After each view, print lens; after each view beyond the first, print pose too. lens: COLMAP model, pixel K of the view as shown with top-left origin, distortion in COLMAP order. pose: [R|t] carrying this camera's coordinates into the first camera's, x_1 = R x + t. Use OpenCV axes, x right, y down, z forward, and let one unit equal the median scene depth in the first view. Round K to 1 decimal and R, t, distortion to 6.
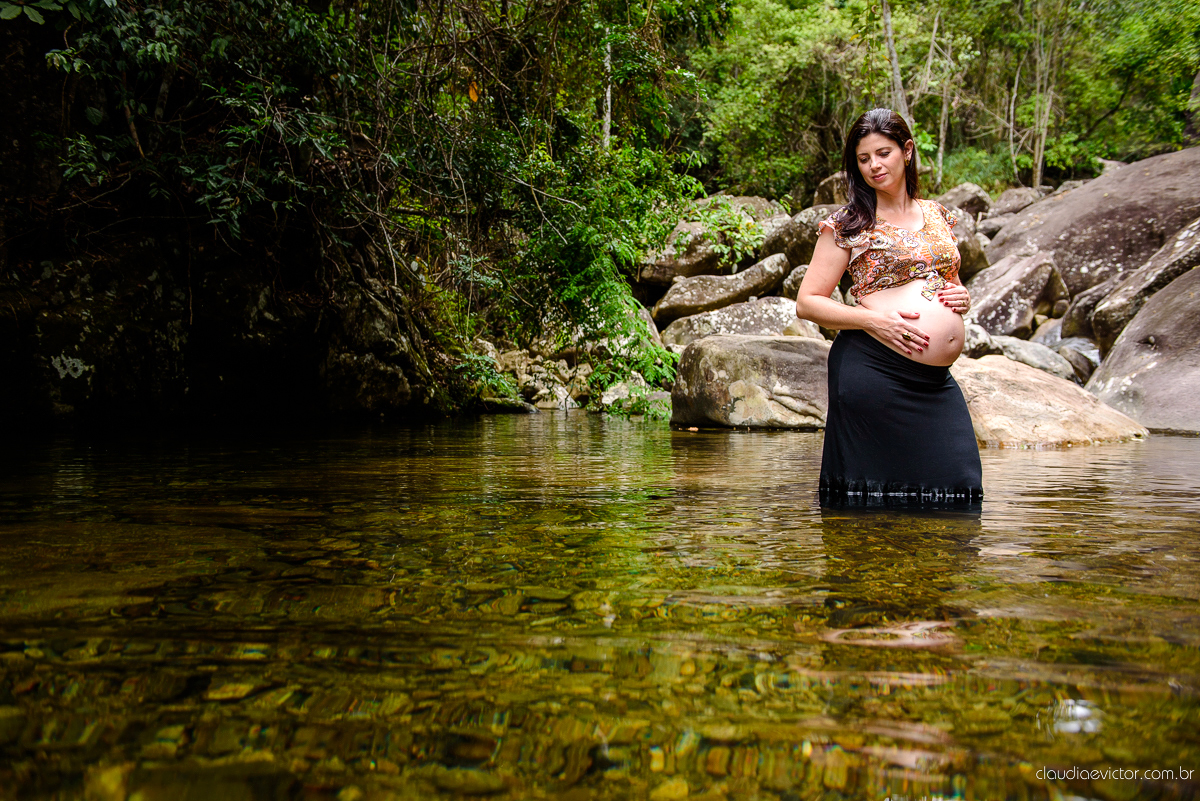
lens RADIAL K [[1095.2, 0, 598.1], [0, 1095.2, 400.0], [0, 0, 1]] dist [-0.002949, 0.000000]
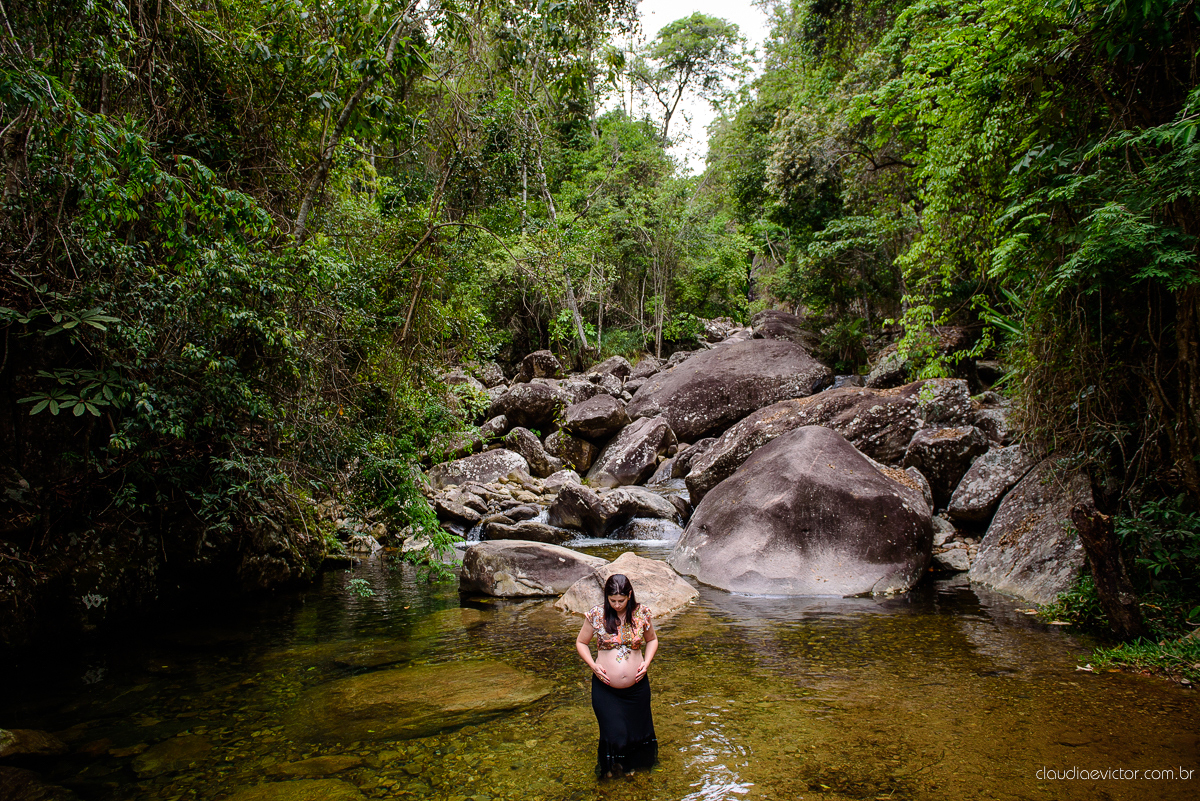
lens RADIAL K [[827.6, 0, 602.3], [0, 827.6, 399.0], [0, 0, 1]] dist [0.013304, -0.004170]
pose [[0.955357, -0.018622, 0.294868, -0.044225], [0.038868, 0.997260, -0.062950, -0.084280], [-0.292887, 0.071600, 0.953462, -0.161929]]
